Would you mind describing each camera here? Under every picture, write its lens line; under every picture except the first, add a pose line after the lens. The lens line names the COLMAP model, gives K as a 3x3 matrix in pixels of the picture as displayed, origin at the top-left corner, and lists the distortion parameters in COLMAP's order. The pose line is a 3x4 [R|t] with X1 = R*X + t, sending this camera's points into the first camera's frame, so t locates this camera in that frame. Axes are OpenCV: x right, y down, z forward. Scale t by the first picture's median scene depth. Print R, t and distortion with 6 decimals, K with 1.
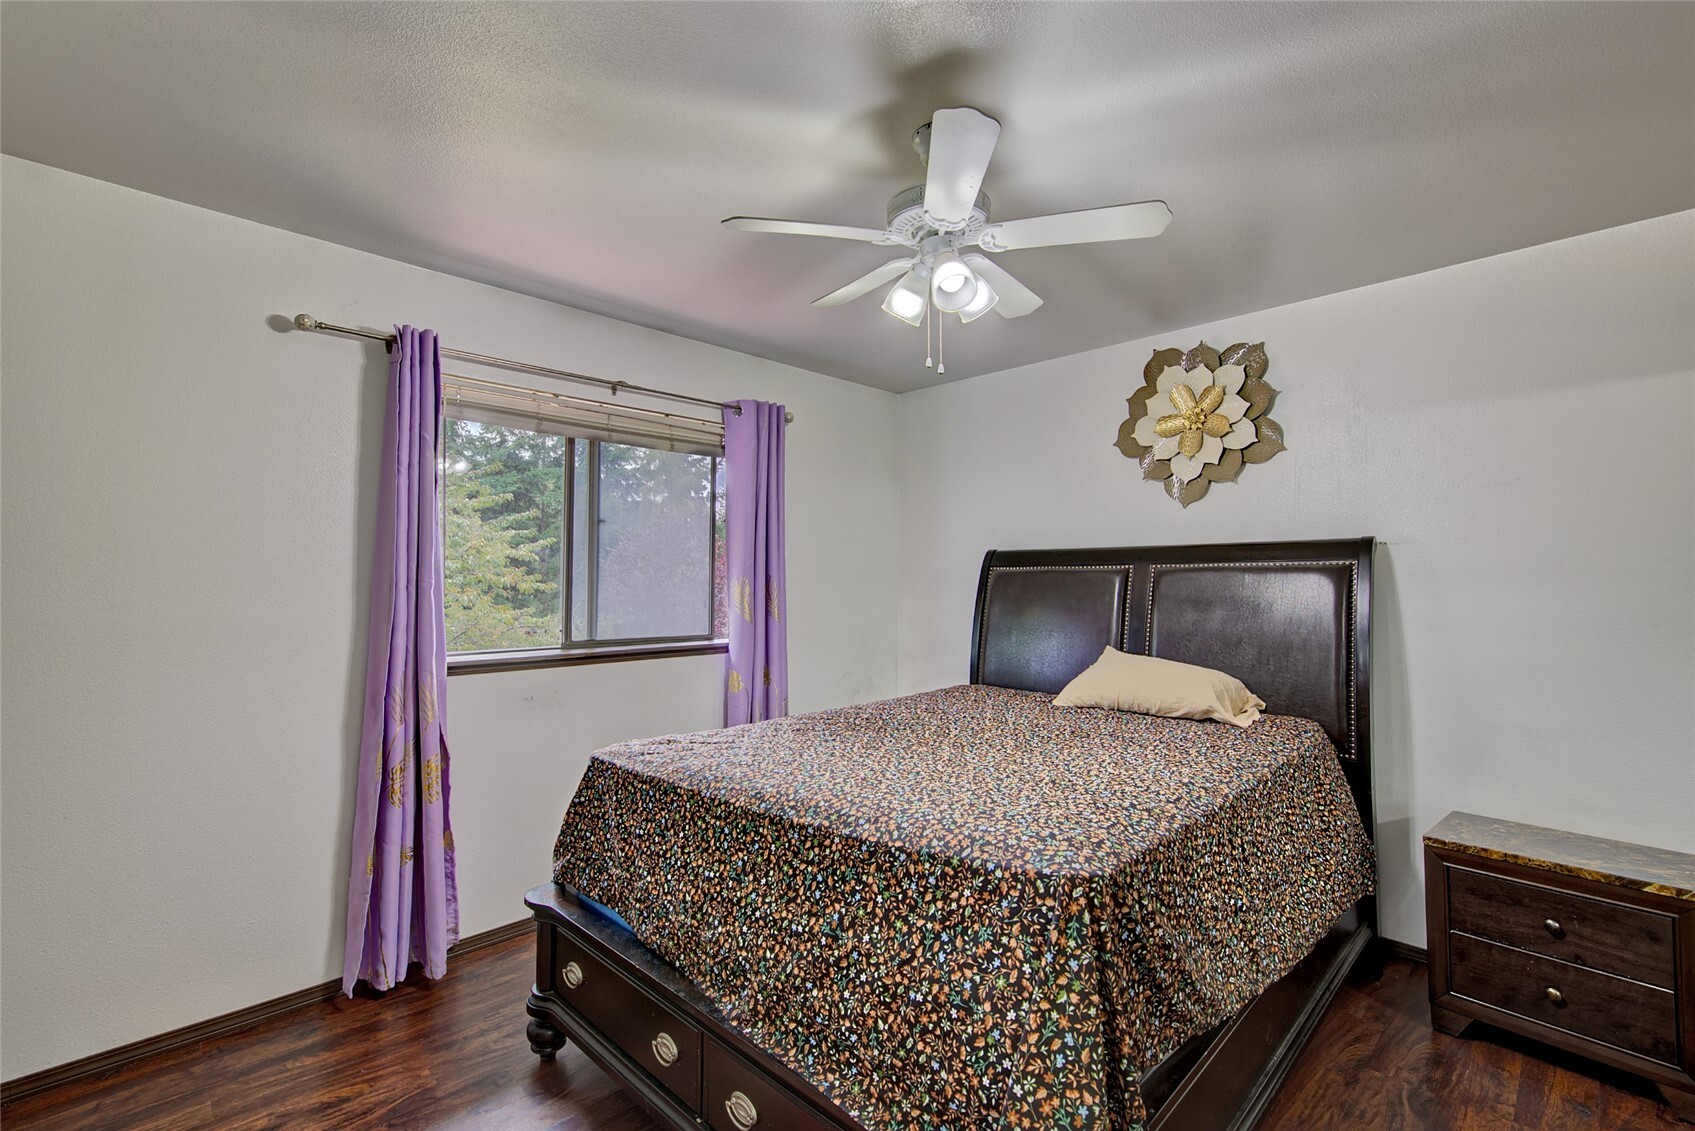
lens RADIAL K [[765.7, 0, 847.4], [0, 765.7, 546.5], [0, 0, 1]] dist [-0.088213, -0.000041]
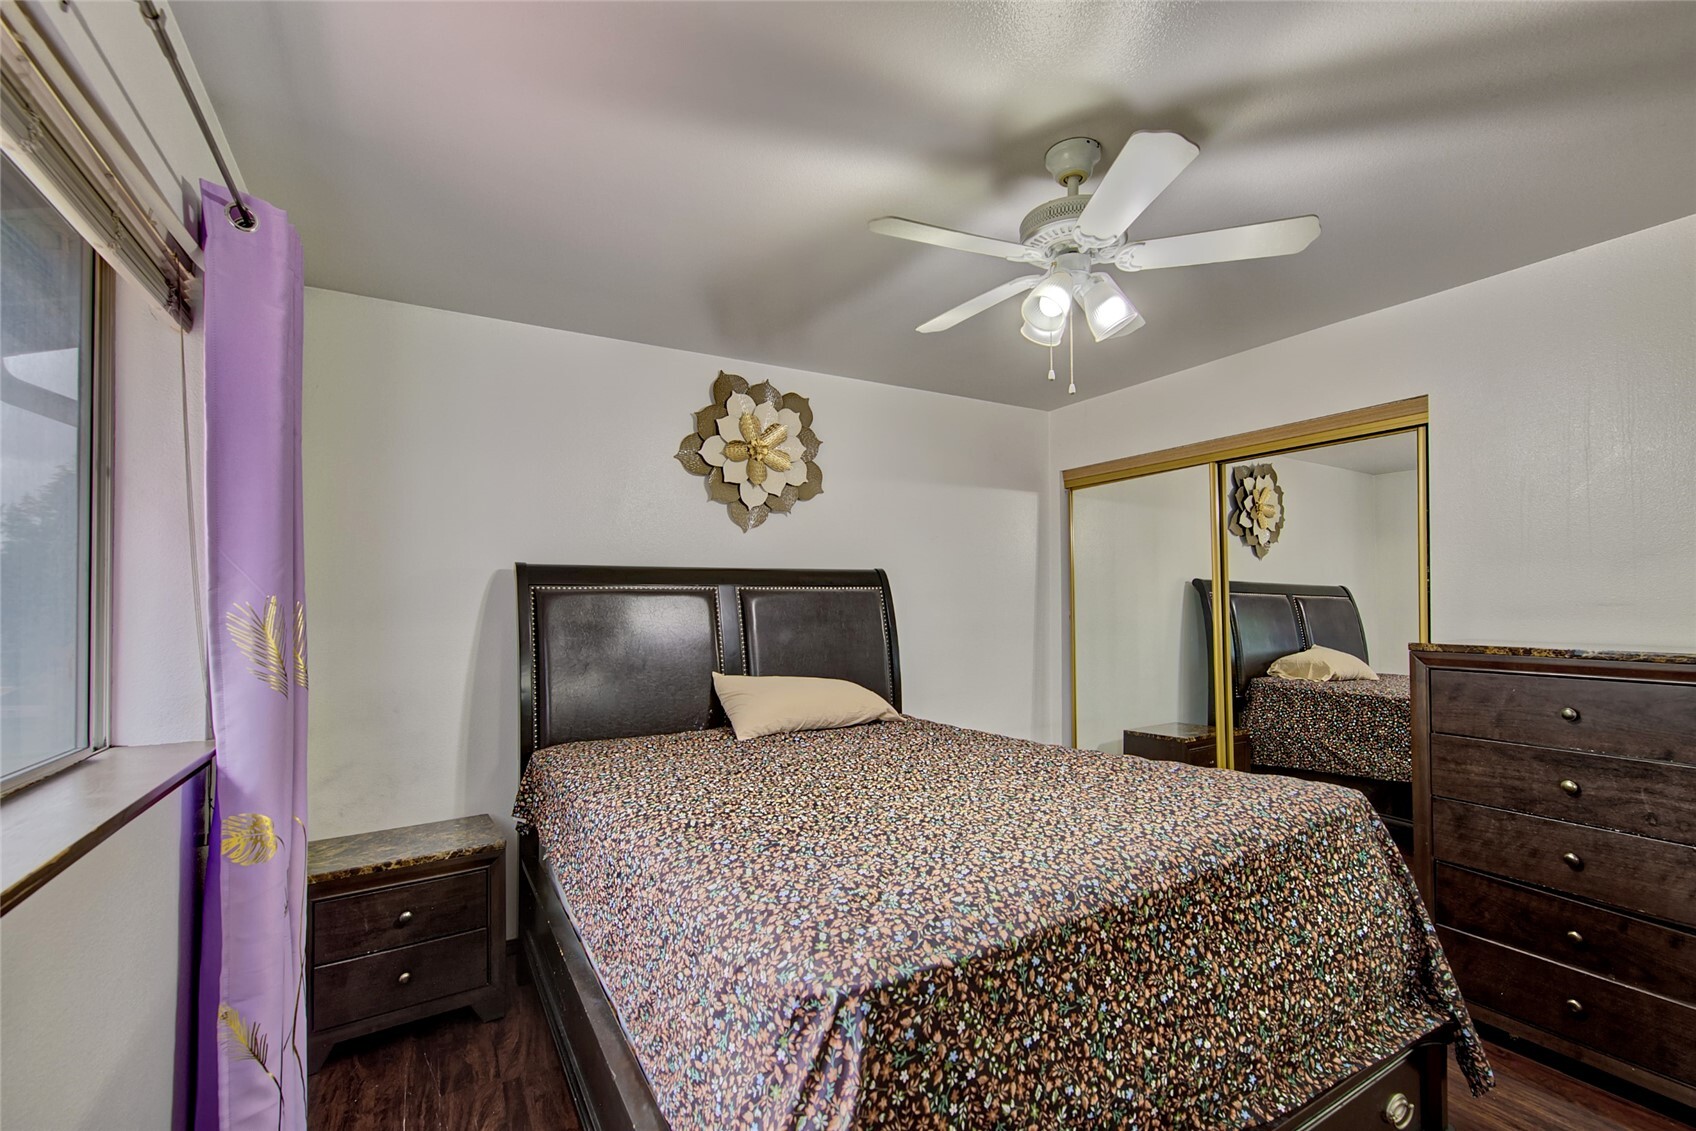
lens RADIAL K [[717.4, 0, 848.5], [0, 717.4, 607.8], [0, 0, 1]] dist [-0.010481, -0.000060]
pose [[0.272393, -0.019390, 0.961991, -0.830906], [-0.037069, 0.998843, 0.030629, 0.032195], [-0.961472, -0.044003, 0.271359, 0.983652]]
